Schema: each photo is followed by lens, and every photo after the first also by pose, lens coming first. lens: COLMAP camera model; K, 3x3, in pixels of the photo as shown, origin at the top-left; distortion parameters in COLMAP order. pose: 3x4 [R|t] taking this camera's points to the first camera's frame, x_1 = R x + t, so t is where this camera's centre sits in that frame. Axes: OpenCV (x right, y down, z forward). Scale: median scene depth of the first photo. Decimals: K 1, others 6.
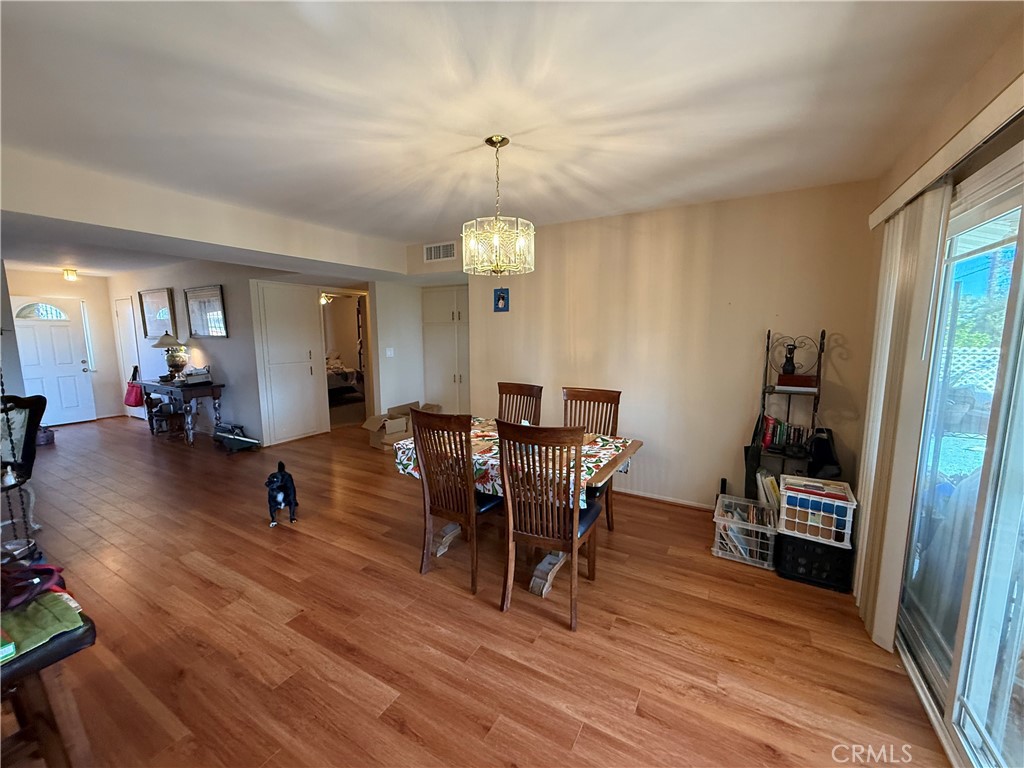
lens RADIAL K [[406.1, 0, 511.4], [0, 406.1, 383.8], [0, 0, 1]] dist [0.001643, -0.000679]
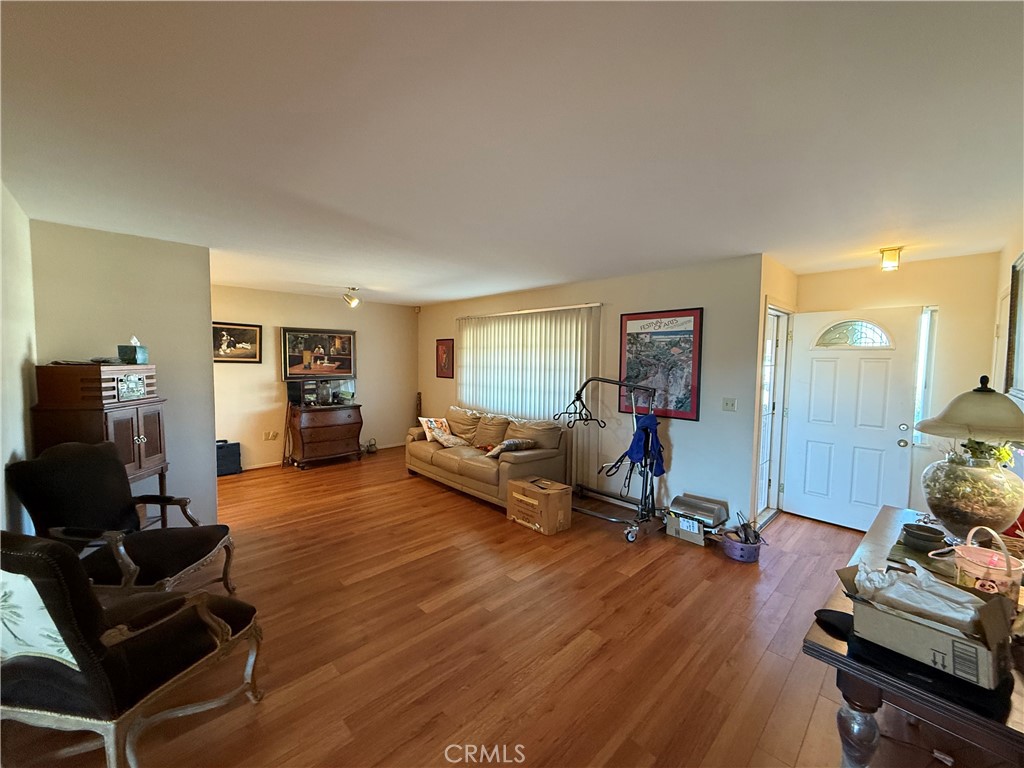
lens RADIAL K [[406.1, 0, 508.8], [0, 406.1, 383.7], [0, 0, 1]] dist [0.001643, -0.000679]
pose [[-0.289723, 0.062195, -0.955088, -0.817438], [-0.136709, 0.984965, 0.105611, -0.186139], [0.947297, 0.161167, -0.276865, 1.296489]]
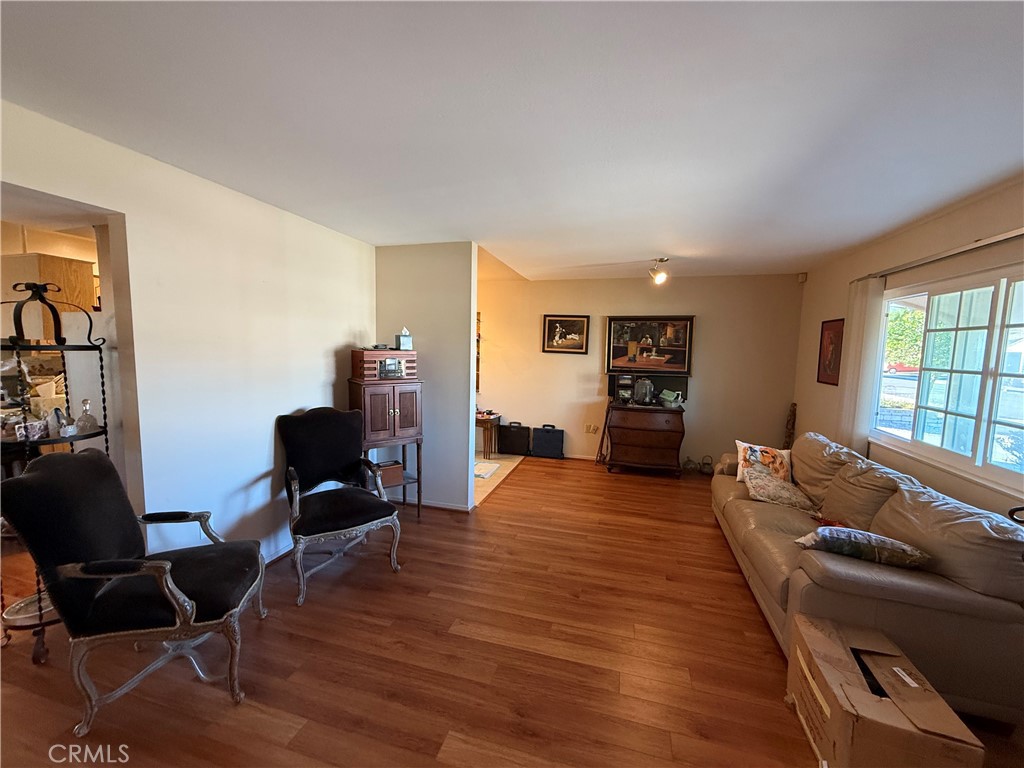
lens RADIAL K [[406.1, 0, 510.2], [0, 406.1, 383.8], [0, 0, 1]] dist [0.001643, -0.000679]
pose [[-0.972979, 0.007590, -0.230771, -1.441983], [-0.044805, 0.974255, 0.220952, -0.186400], [0.226506, 0.225321, -0.947589, 1.371862]]
